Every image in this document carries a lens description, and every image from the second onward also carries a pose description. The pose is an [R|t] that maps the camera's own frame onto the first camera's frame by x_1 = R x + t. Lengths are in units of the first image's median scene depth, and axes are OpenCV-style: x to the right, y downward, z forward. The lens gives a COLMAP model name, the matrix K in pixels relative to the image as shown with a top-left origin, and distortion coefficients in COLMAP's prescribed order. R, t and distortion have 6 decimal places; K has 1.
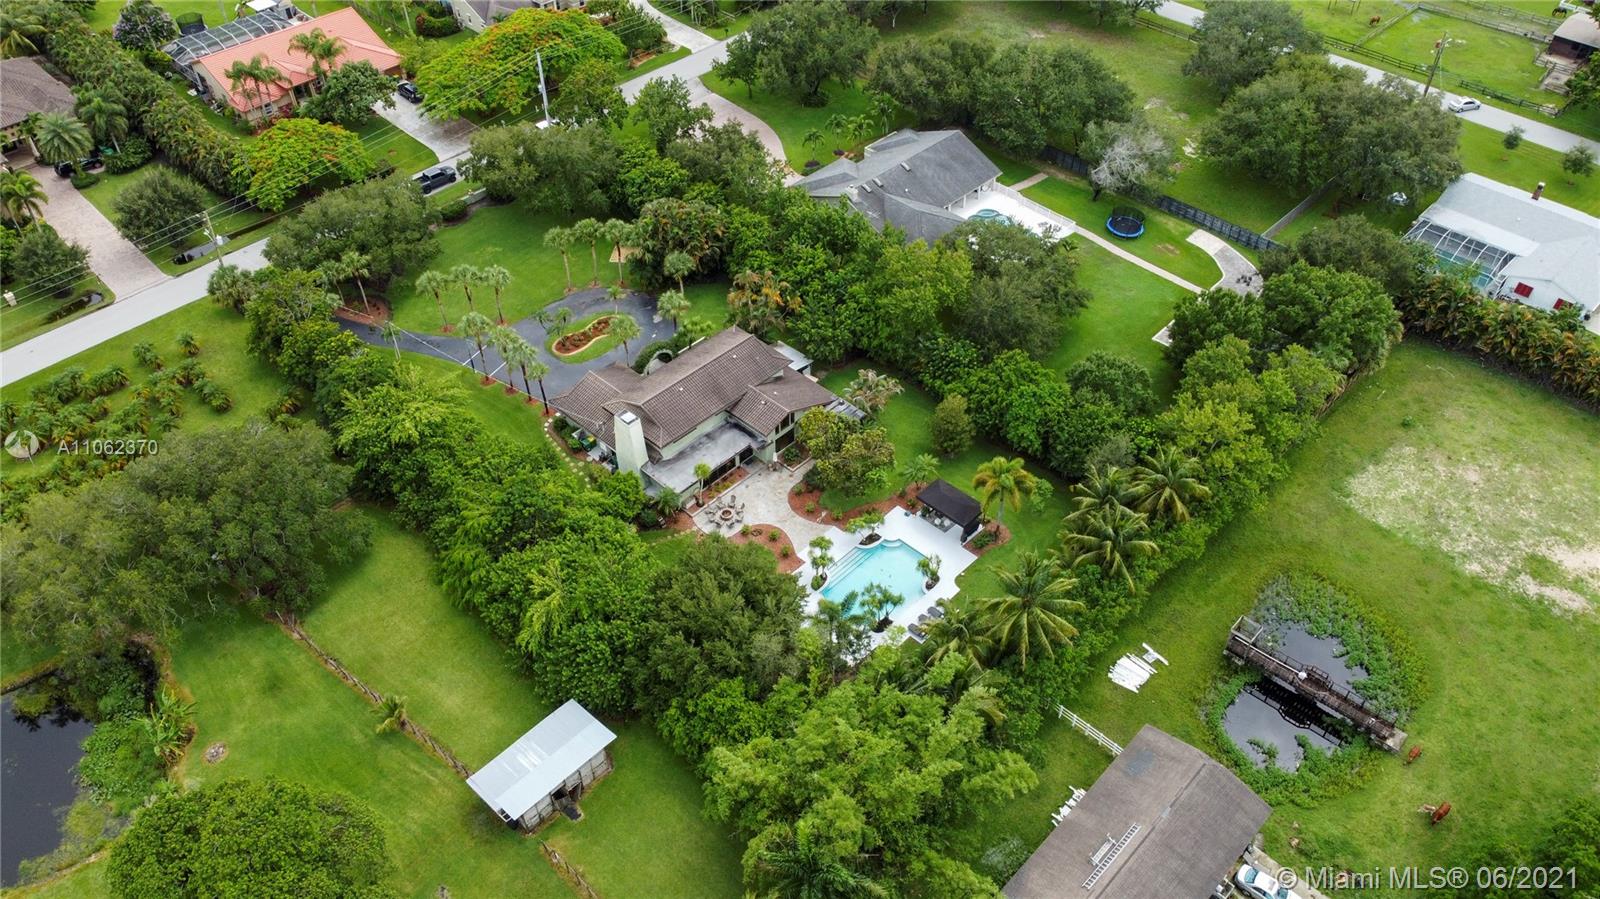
lens RADIAL K [[1206.4, 0, 810.5], [0, 1206.4, 449.7], [0, 0, 1]] dist [0.001423, -0.004696]
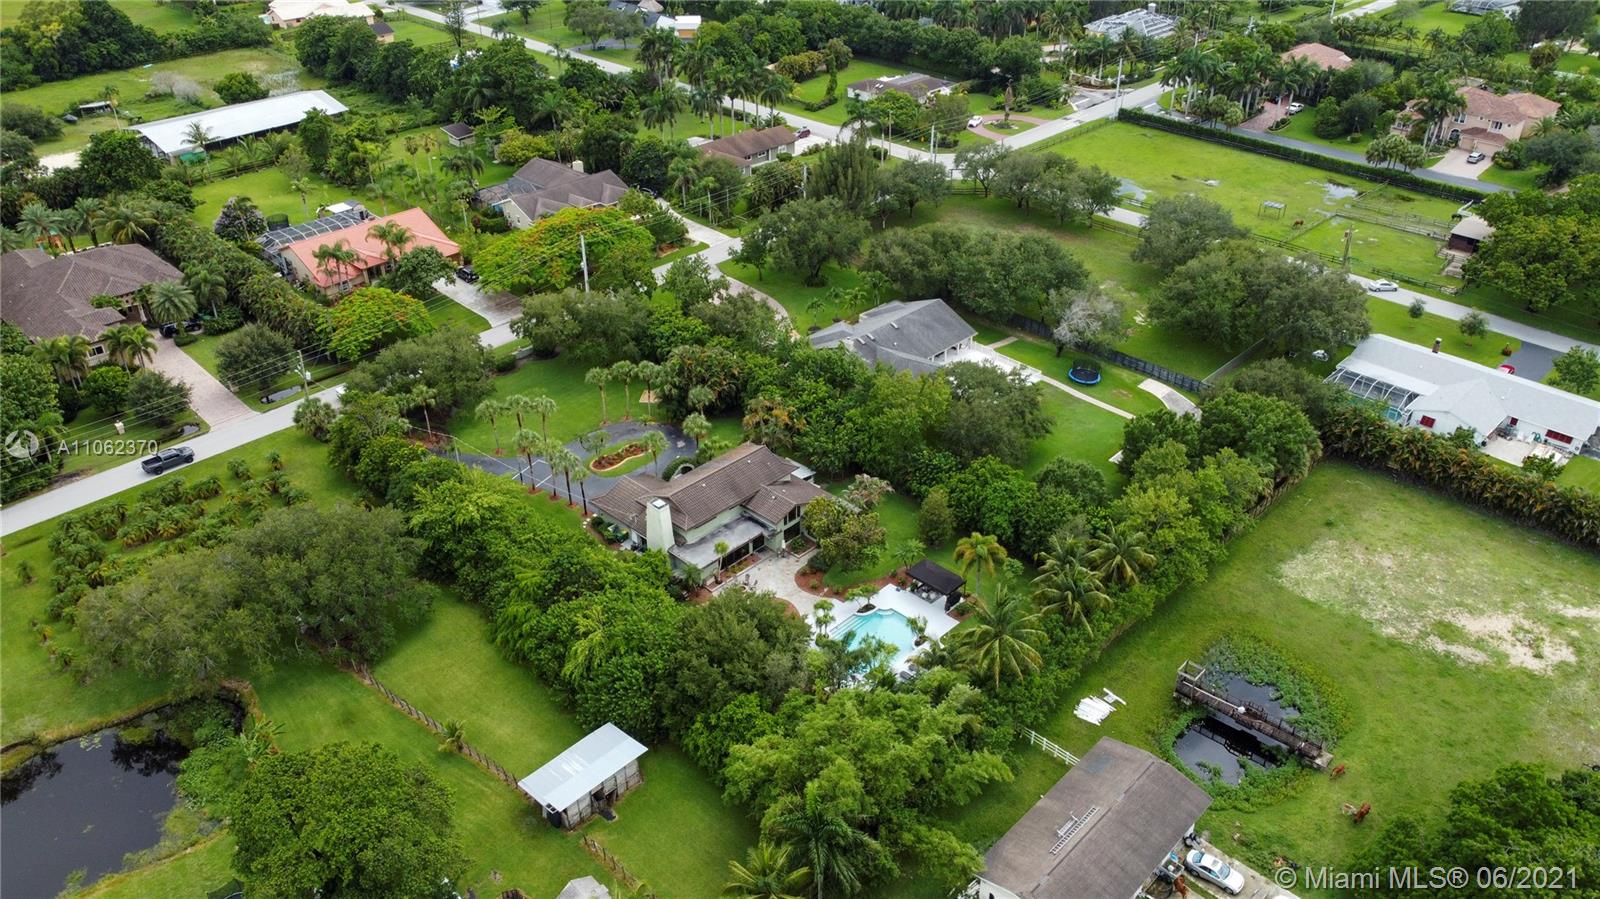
lens RADIAL K [[1206.4, 0, 810.5], [0, 1206.4, 449.7], [0, 0, 1]] dist [0.001423, -0.004696]
pose [[0.999995, 0.001998, 0.002507, -0.006508], [-0.001456, 0.979787, -0.200036, 0.146274], [-0.002856, 0.200032, 0.979785, -0.150107]]
